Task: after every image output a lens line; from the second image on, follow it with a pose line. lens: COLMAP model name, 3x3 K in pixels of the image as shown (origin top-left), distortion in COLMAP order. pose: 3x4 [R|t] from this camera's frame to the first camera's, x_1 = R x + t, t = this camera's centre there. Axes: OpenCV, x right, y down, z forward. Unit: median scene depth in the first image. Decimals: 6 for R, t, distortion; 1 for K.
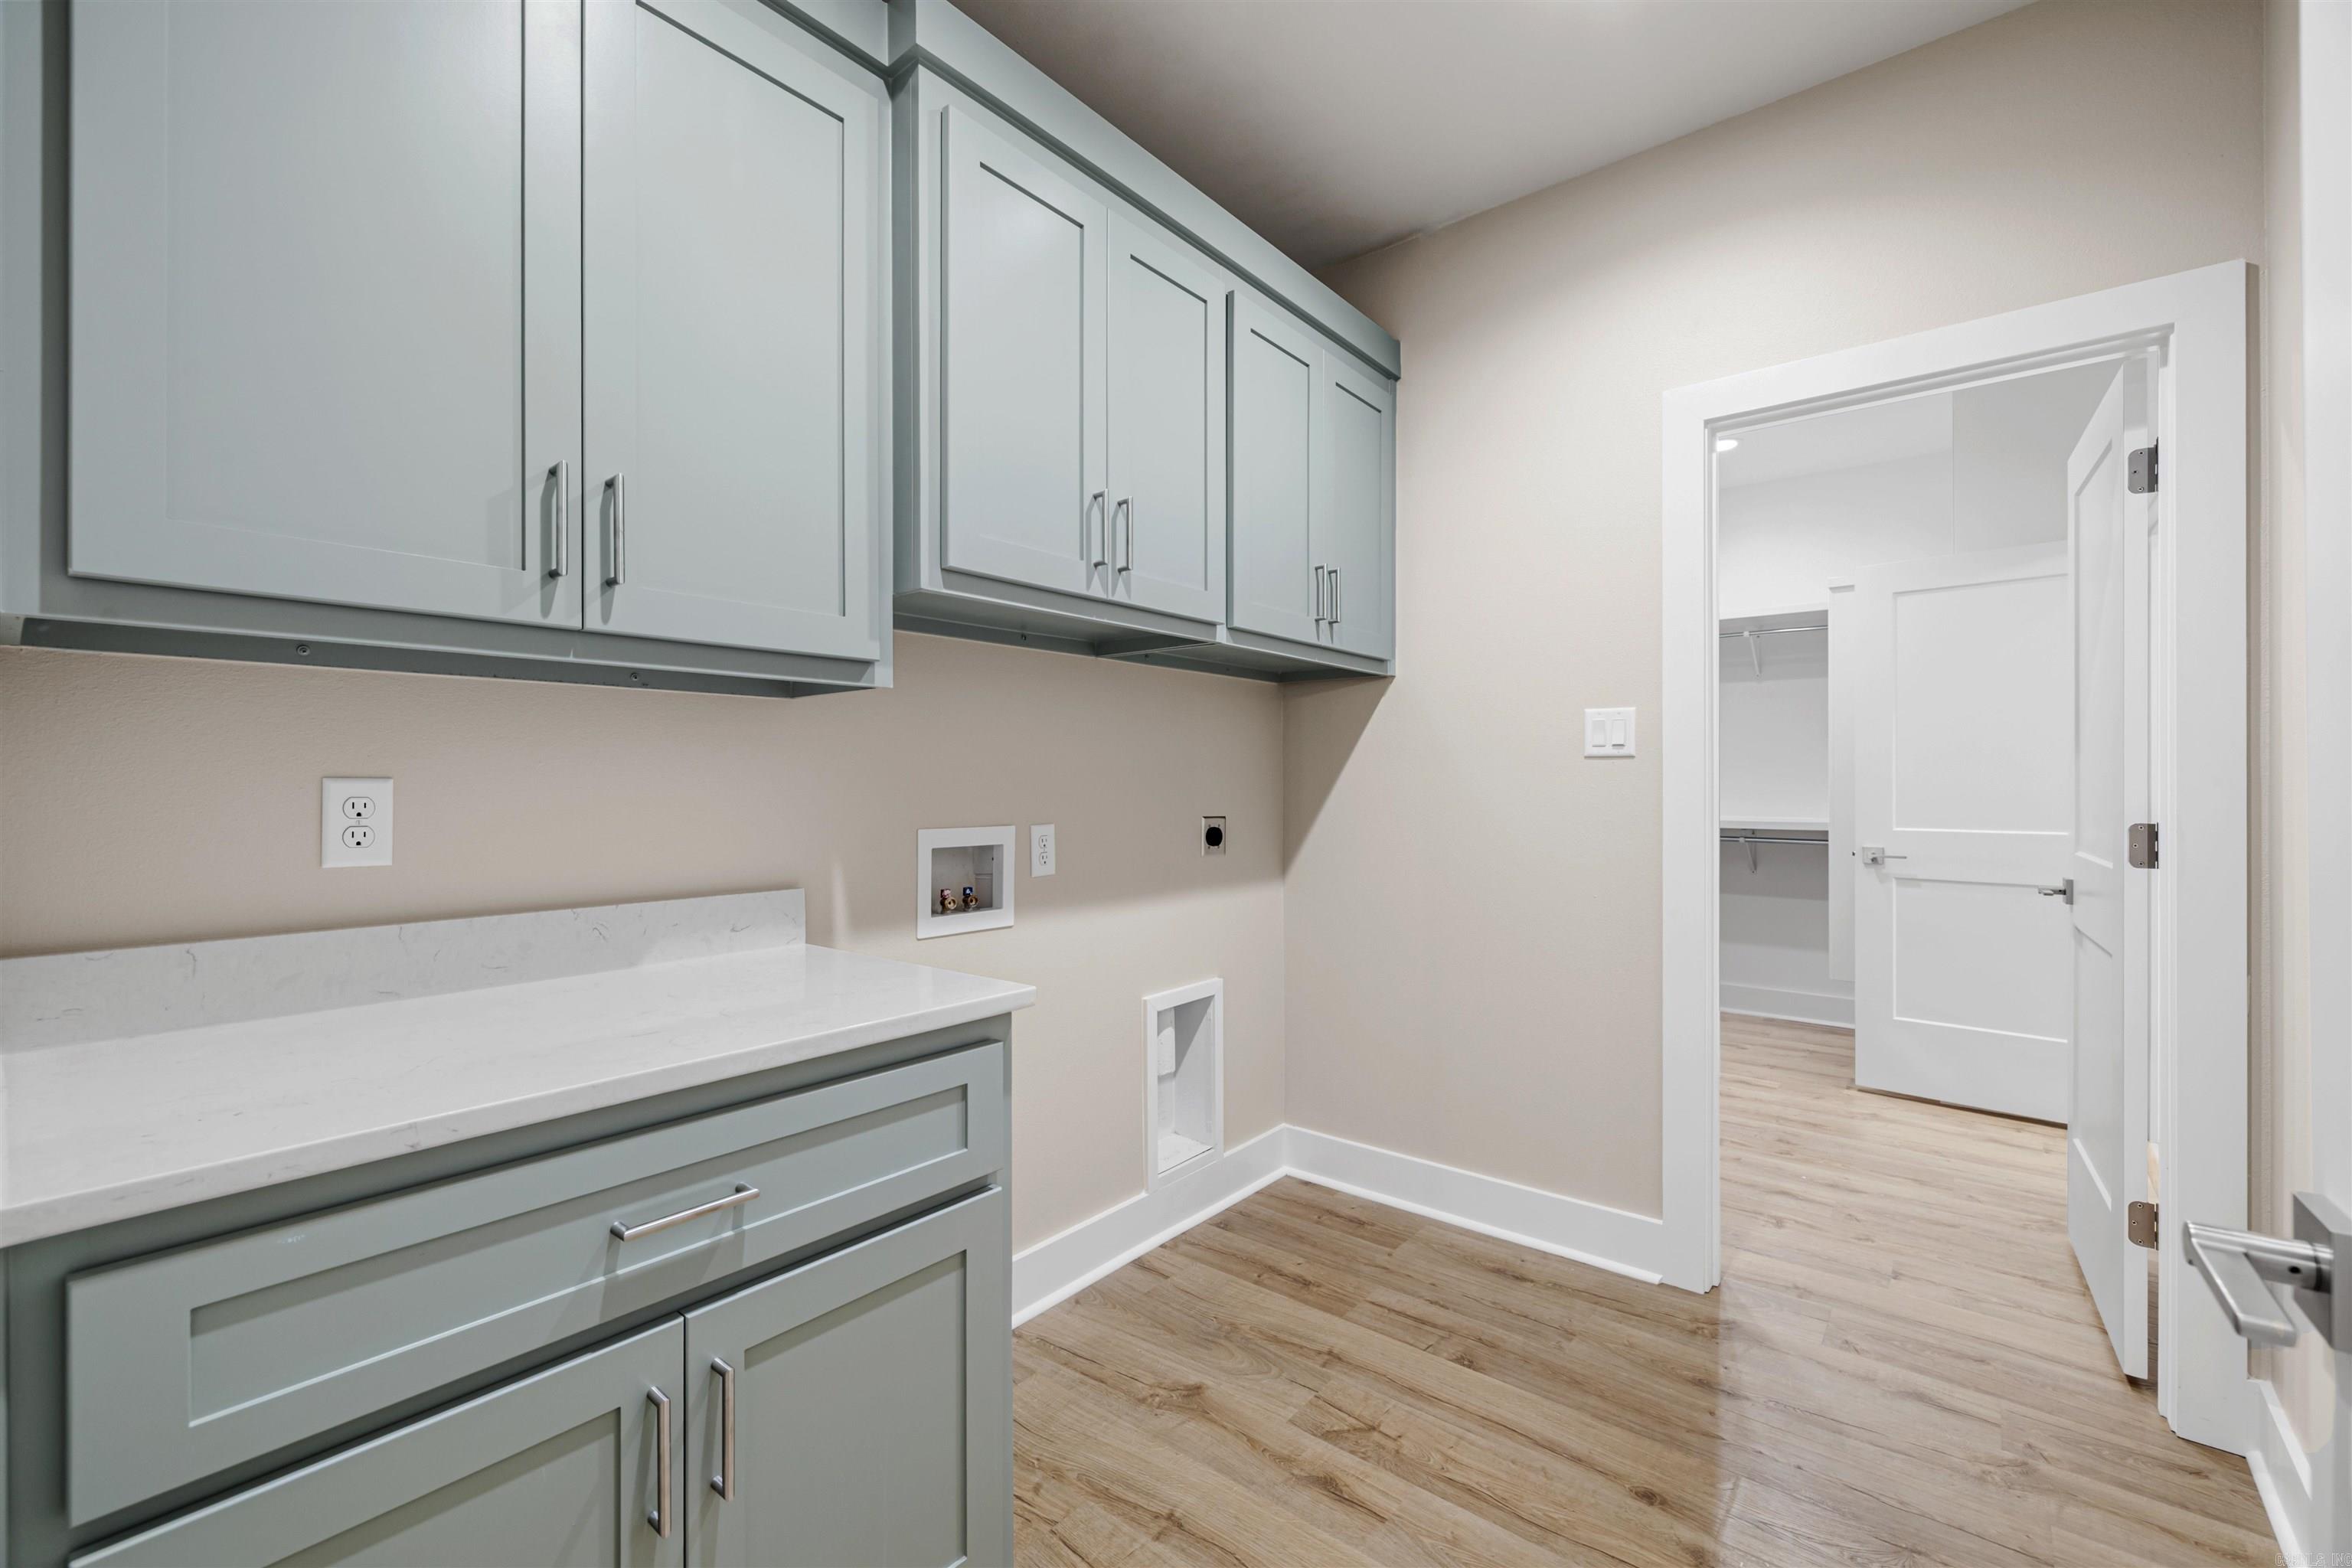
lens RADIAL K [[993.5, 0, 1163.1], [0, 993.5, 783.4], [0, 0, 1]] dist [-0.000793, 0.000050]
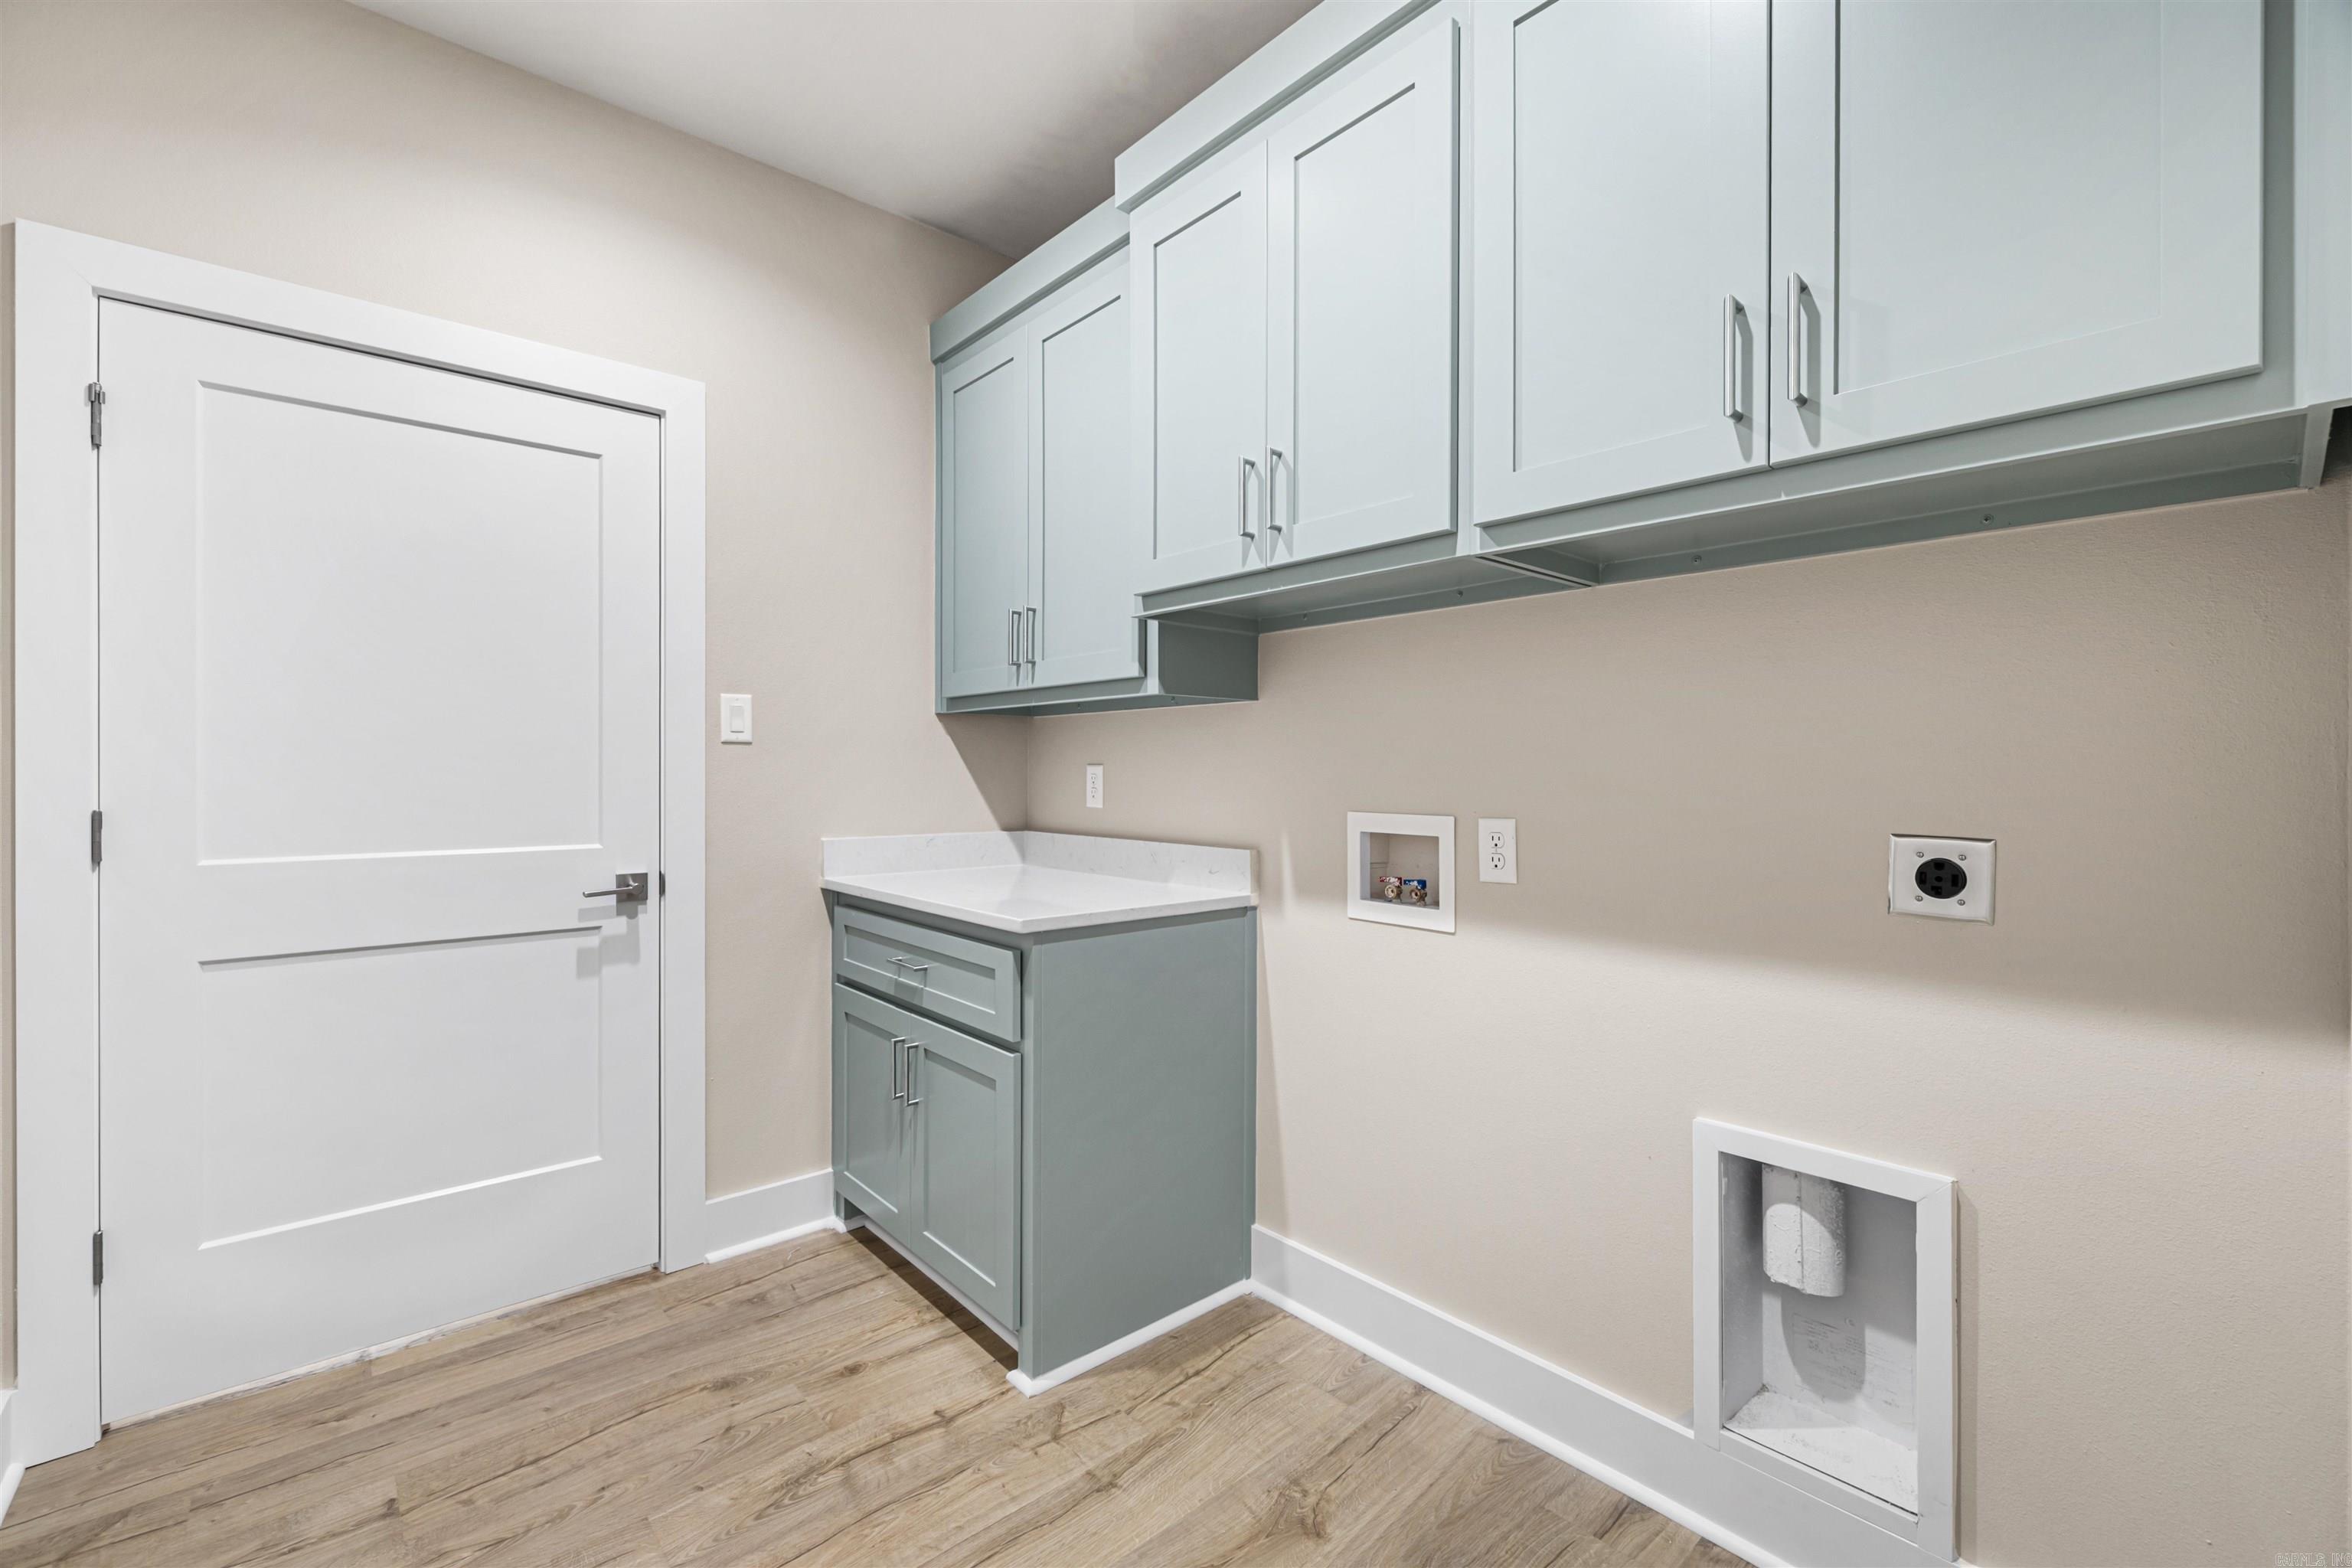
lens RADIAL K [[993.5, 0, 1163.4], [0, 993.5, 775.3], [0, 0, 1]] dist [-0.000793, 0.000050]
pose [[-0.167620, 0.010778, -0.985793, 0.849113], [0.004178, 0.999939, 0.010222, -0.003180], [0.985843, -0.002406, -0.167655, 1.040520]]
